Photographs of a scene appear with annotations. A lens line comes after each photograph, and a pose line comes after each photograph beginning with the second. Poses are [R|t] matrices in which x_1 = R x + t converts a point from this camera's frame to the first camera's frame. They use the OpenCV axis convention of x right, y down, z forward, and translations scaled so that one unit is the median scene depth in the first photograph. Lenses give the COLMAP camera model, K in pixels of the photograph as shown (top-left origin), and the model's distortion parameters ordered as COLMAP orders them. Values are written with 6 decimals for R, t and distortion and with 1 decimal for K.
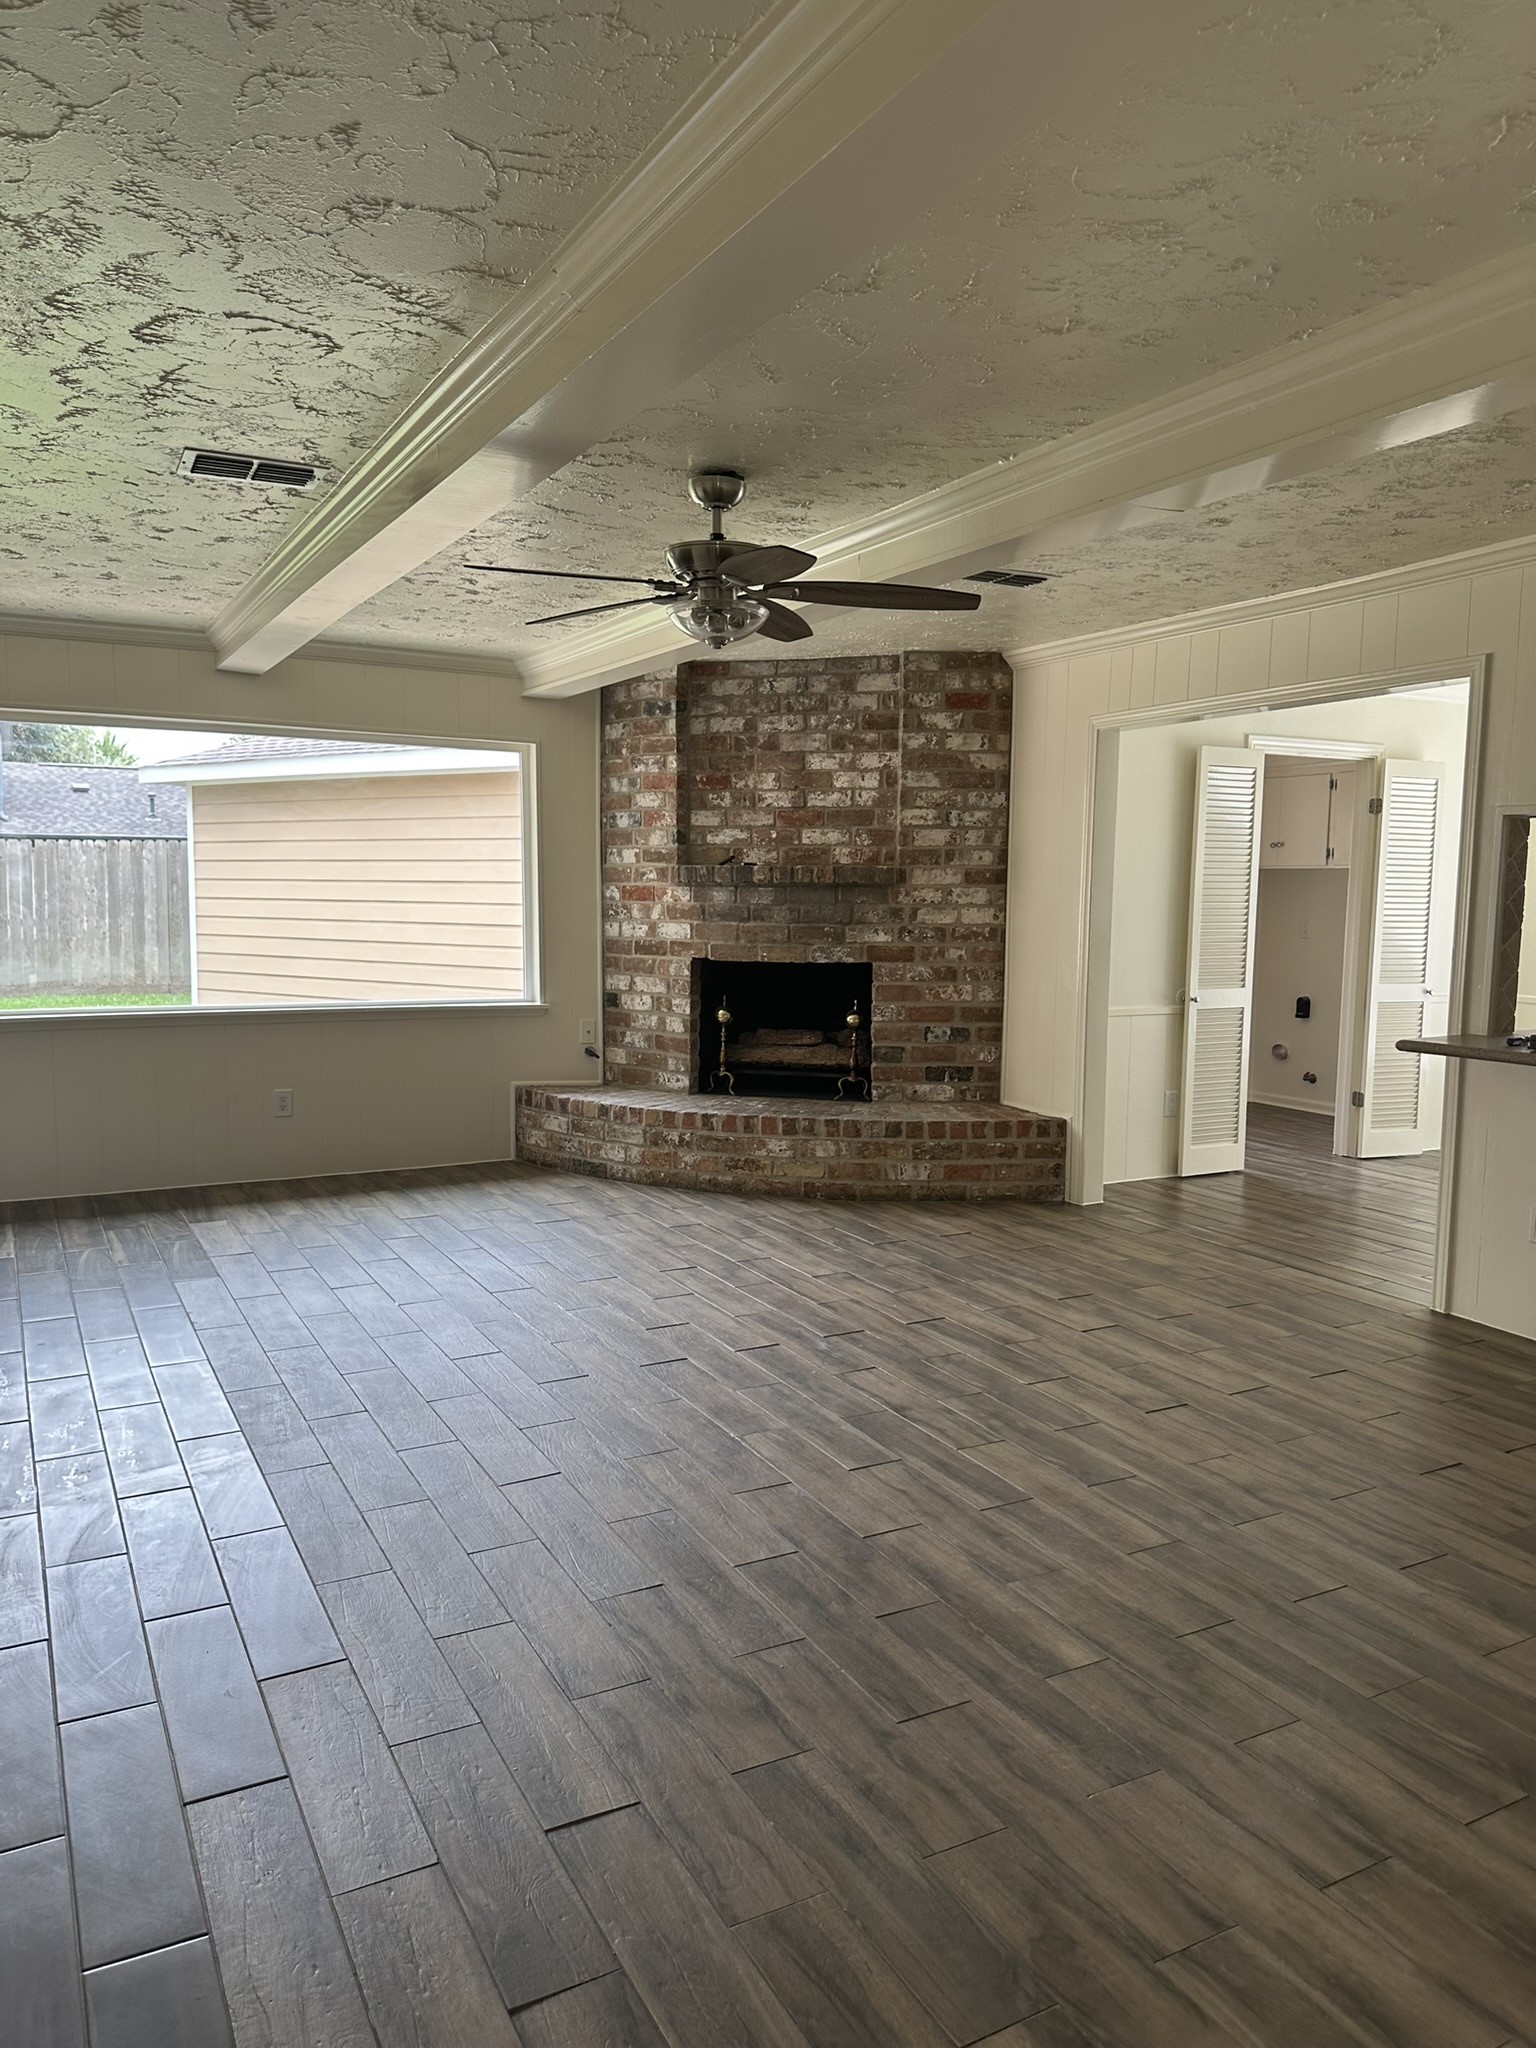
lens RADIAL K [[1467.8, 0, 768.0], [0, 1467.8, 1024.0], [0, 0, 1]] dist [-0.000020, -0.003112]
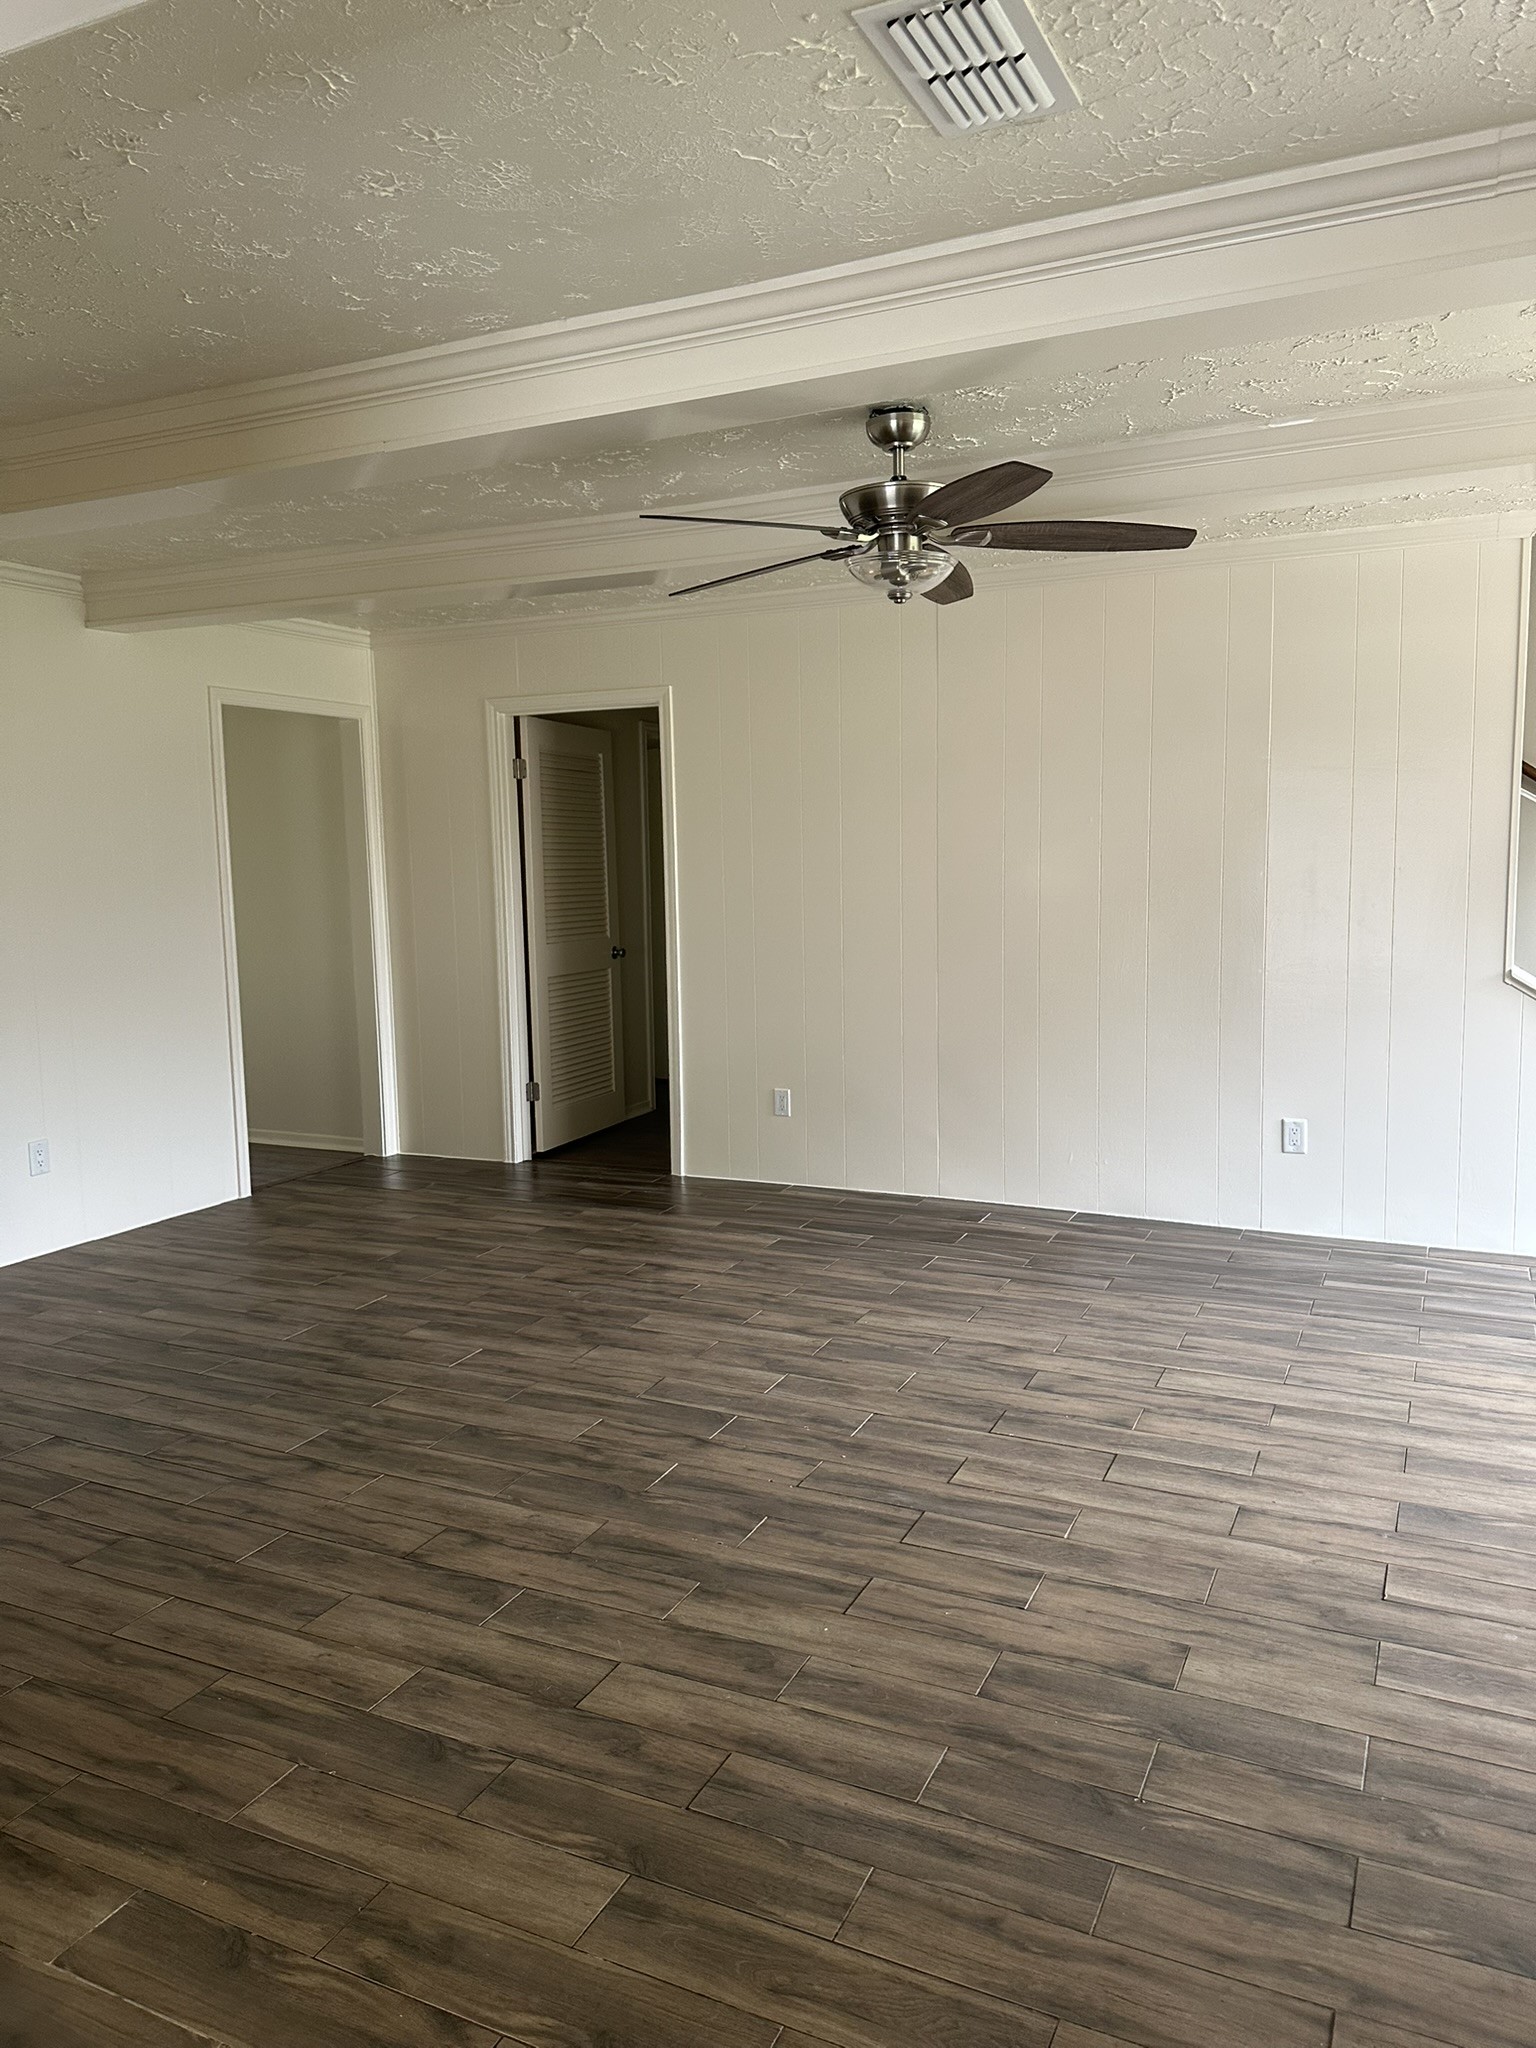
lens RADIAL K [[1467.8, 0, 768.0], [0, 1467.8, 1024.0], [0, 0, 1]] dist [-0.000020, -0.003112]
pose [[-0.809812, 0.071387, -0.582330, 0.579868], [-0.057304, 0.978199, 0.199605, -0.179261], [0.583884, 0.195013, -0.788067, 1.726956]]
